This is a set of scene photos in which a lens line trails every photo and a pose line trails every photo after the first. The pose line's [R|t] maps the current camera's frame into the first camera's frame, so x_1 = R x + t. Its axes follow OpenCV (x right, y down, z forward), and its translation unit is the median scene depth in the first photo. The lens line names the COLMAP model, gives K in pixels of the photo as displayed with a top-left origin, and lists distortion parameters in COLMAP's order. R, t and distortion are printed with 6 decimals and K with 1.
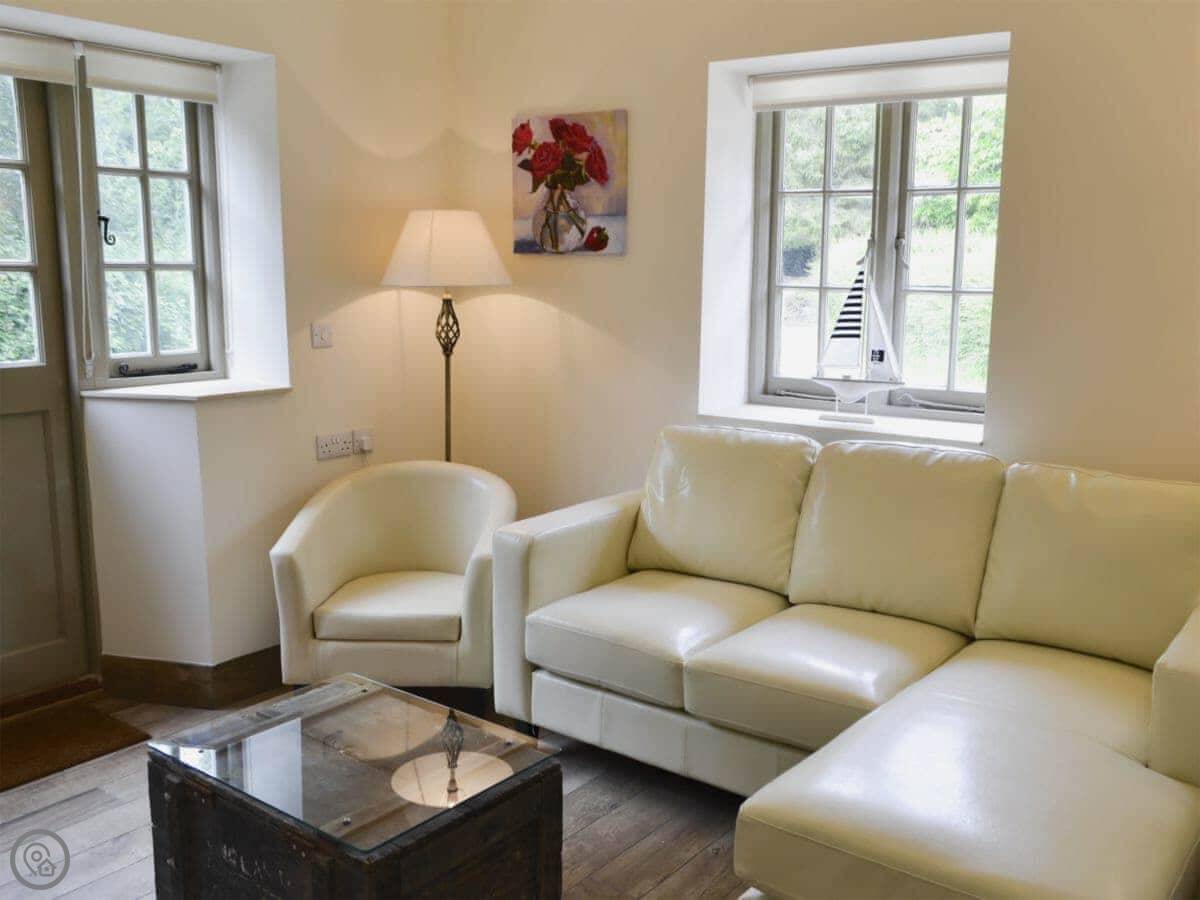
lens RADIAL K [[1073.5, 0, 602.8], [0, 1073.5, 456.1], [0, 0, 1]] dist [0.015678, 0.009553]
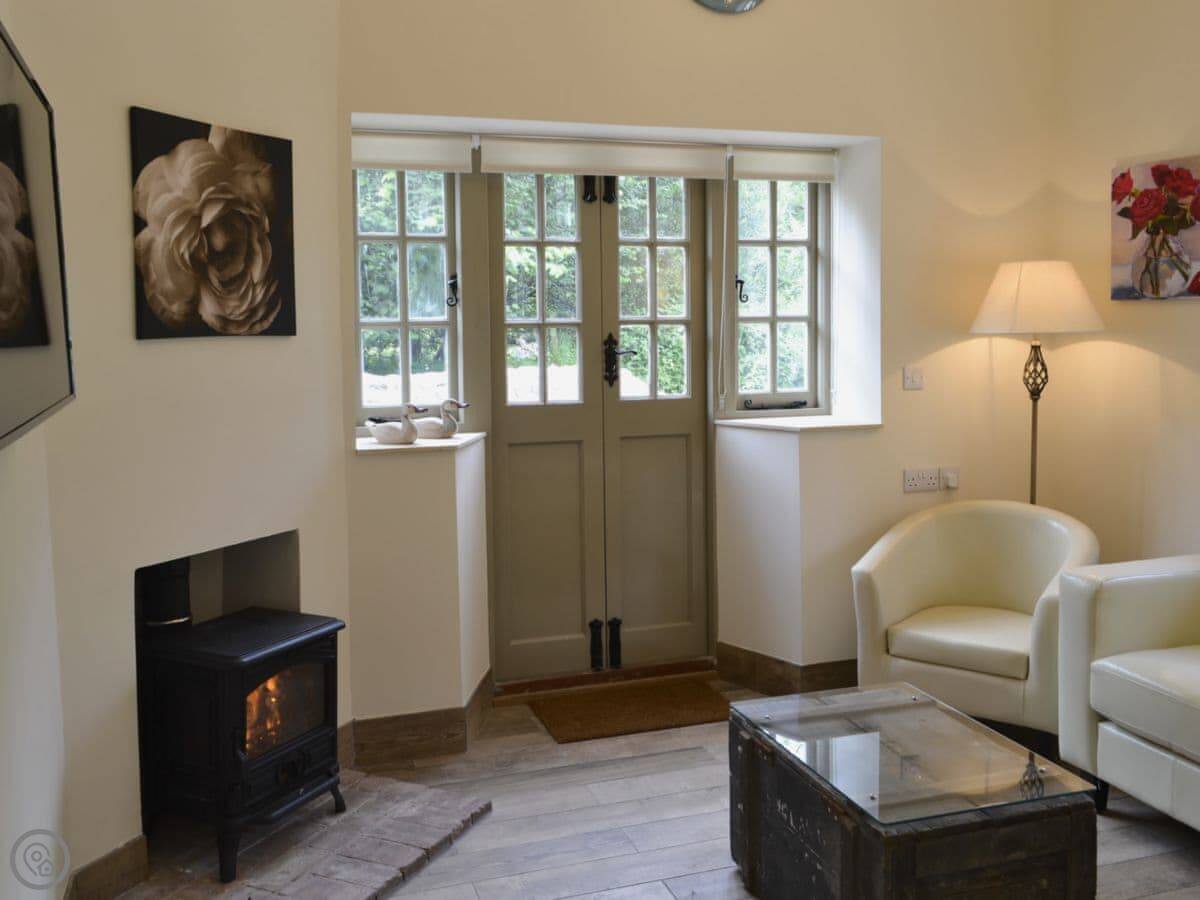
lens RADIAL K [[1113.8, 0, 599.1], [0, 1113.8, 448.2], [0, 0, 1]] dist [0.008045, 0.138911]
pose [[0.826754, 0.054155, -0.559951, 0.121761], [-0.085349, 0.995908, -0.029698, 0.021071], [0.556052, 0.072345, 0.827993, -0.127332]]
